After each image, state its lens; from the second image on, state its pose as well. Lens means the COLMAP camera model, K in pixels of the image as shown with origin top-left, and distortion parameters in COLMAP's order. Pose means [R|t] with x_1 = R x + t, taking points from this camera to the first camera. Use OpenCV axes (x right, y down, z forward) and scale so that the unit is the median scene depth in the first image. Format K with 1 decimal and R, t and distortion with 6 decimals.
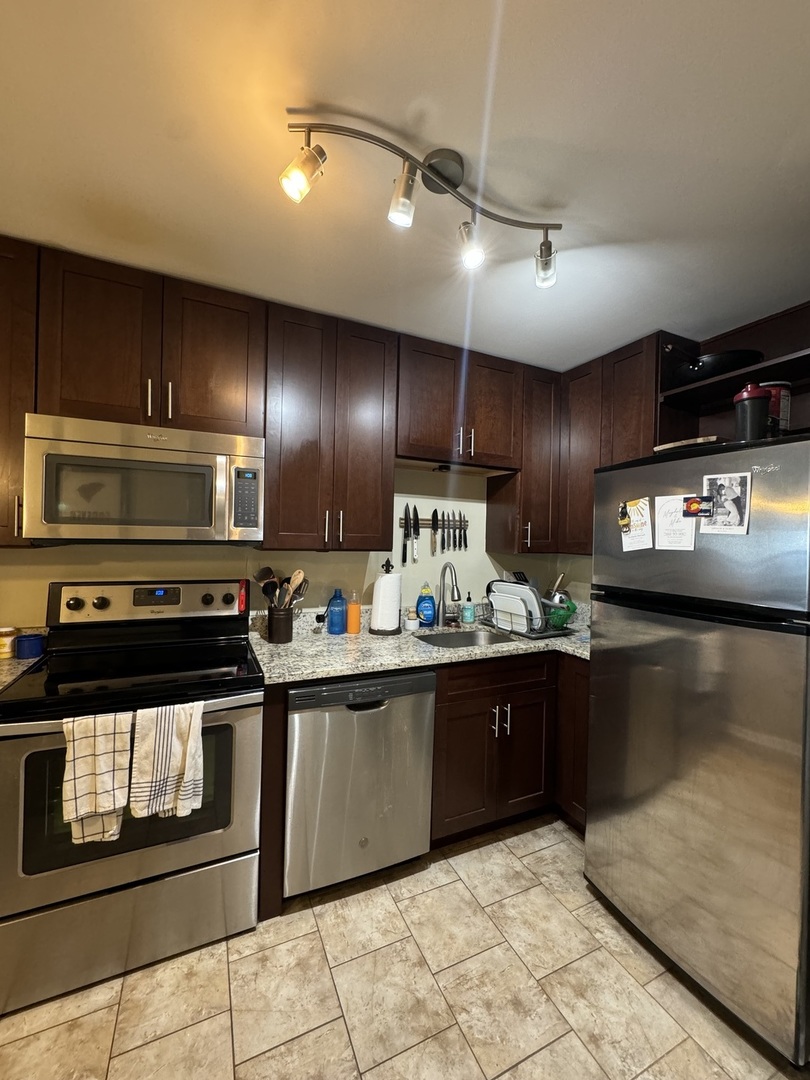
lens RADIAL K [[431.4, 0, 407.0], [0, 431.4, 540.2], [0, 0, 1]] dist [0.001548, 0.000080]
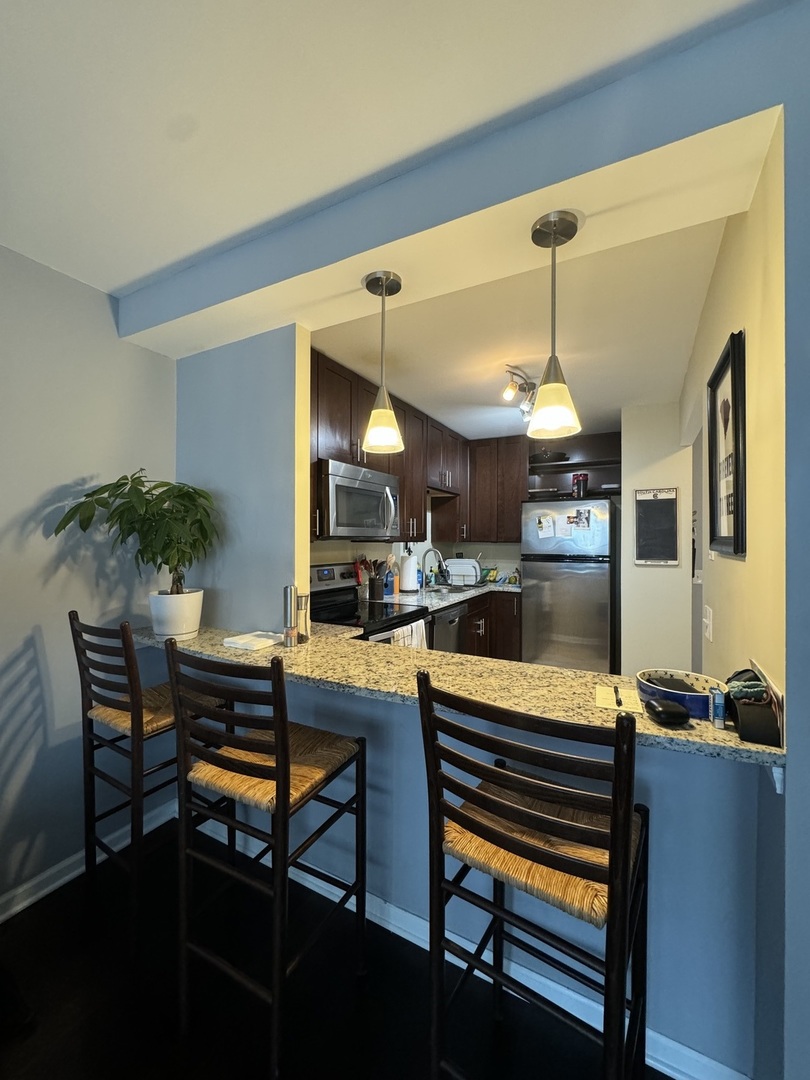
lens RADIAL K [[431.4, 0, 406.3], [0, 431.4, 536.9], [0, 0, 1]] dist [0.001548, 0.000080]
pose [[0.806317, -0.015957, 0.591268, -1.103300], [0.016043, 0.999858, 0.005106, -0.003236], [-0.591266, 0.005369, 0.806459, -0.335284]]
